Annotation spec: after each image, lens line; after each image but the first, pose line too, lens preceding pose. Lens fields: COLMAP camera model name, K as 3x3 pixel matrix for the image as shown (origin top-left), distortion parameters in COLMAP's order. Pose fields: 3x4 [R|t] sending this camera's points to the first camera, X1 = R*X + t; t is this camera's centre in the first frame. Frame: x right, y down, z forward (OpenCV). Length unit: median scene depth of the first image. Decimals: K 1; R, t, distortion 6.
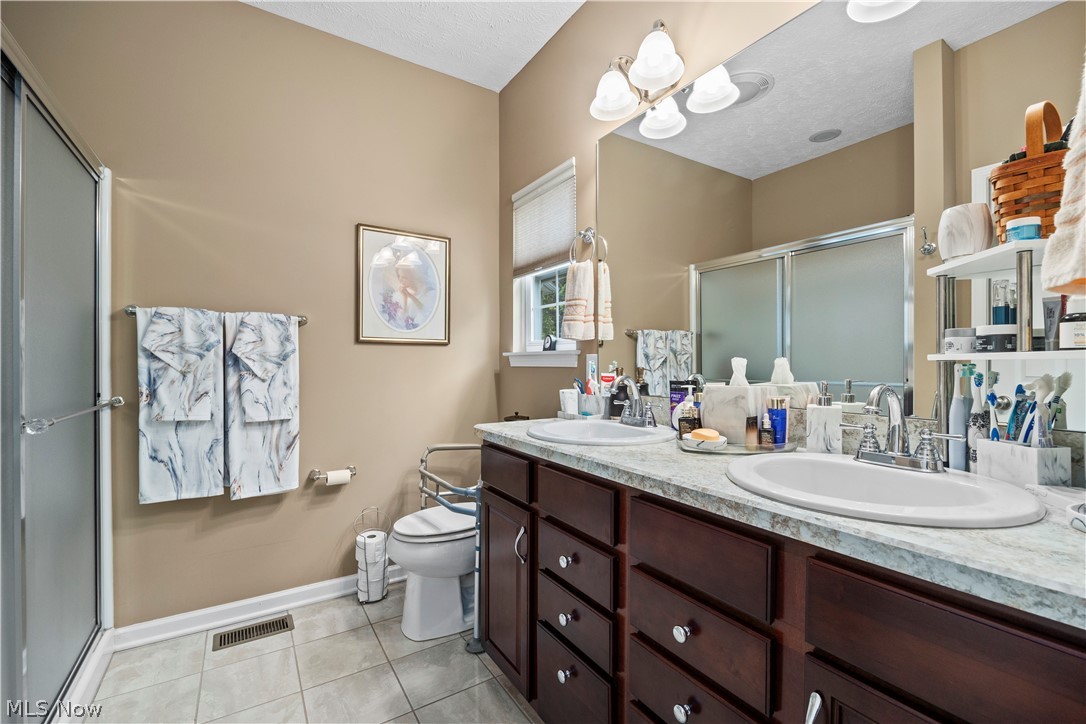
lens RADIAL K [[470.9, 0, 546.3], [0, 470.9, 366.2], [0, 0, 1]] dist [-0.011657, -0.000054]
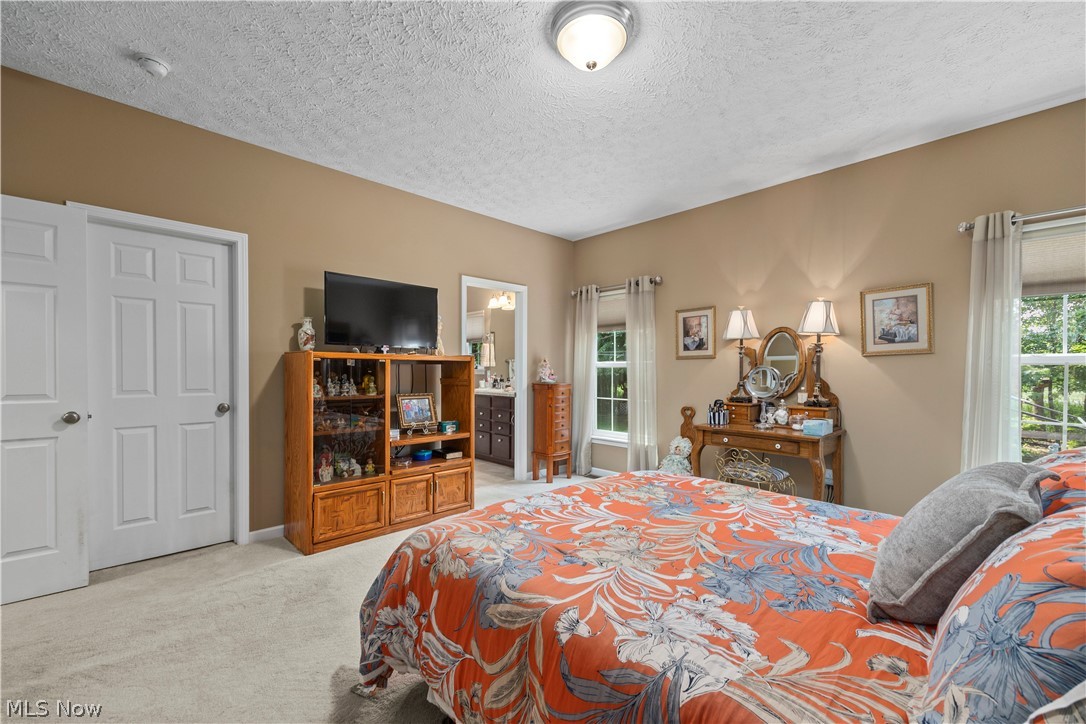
lens RADIAL K [[436.4, 0, 541.7], [0, 436.4, 371.7], [0, 0, 1]] dist [0.002863, -0.000907]
pose [[0.982362, 0.005189, 0.186919, -0.120809], [-0.007150, 0.999926, 0.009820, -0.051998], [-0.186854, -0.010983, 0.982326, -2.243849]]
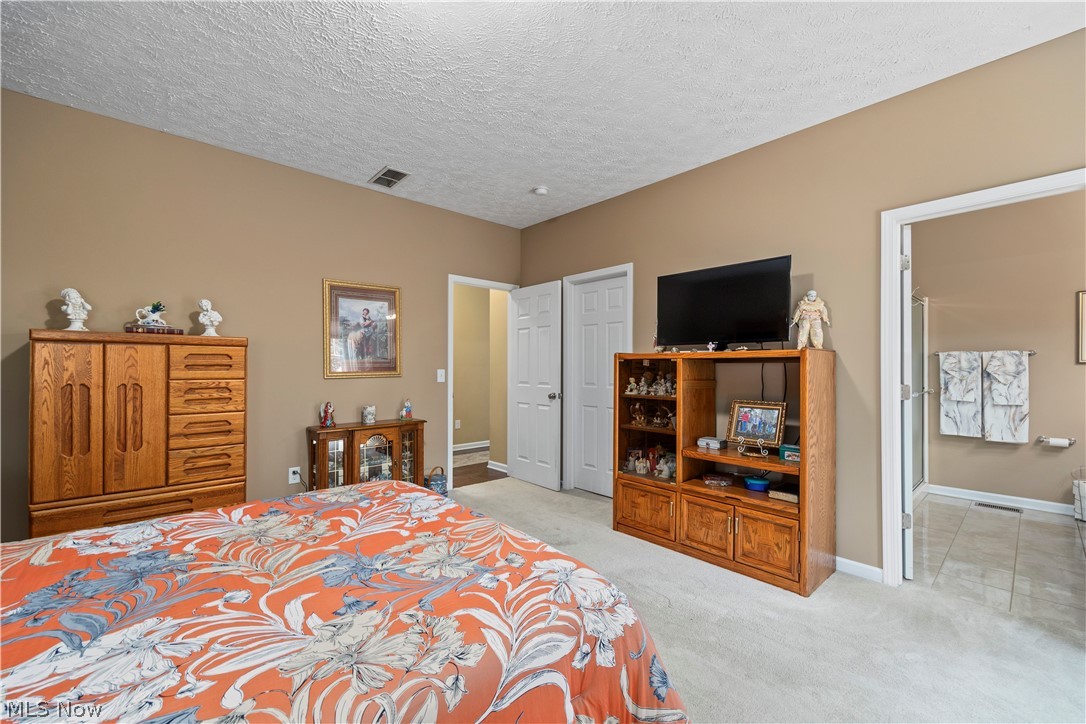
lens RADIAL K [[436.4, 0, 547.4], [0, 436.4, 367.0], [0, 0, 1]] dist [0.002863, -0.000907]
pose [[0.185564, 0.002751, -0.982628, 0.906165], [0.000082, 0.999996, 0.002816, -0.052317], [0.982632, -0.000604, 0.185563, -1.321188]]
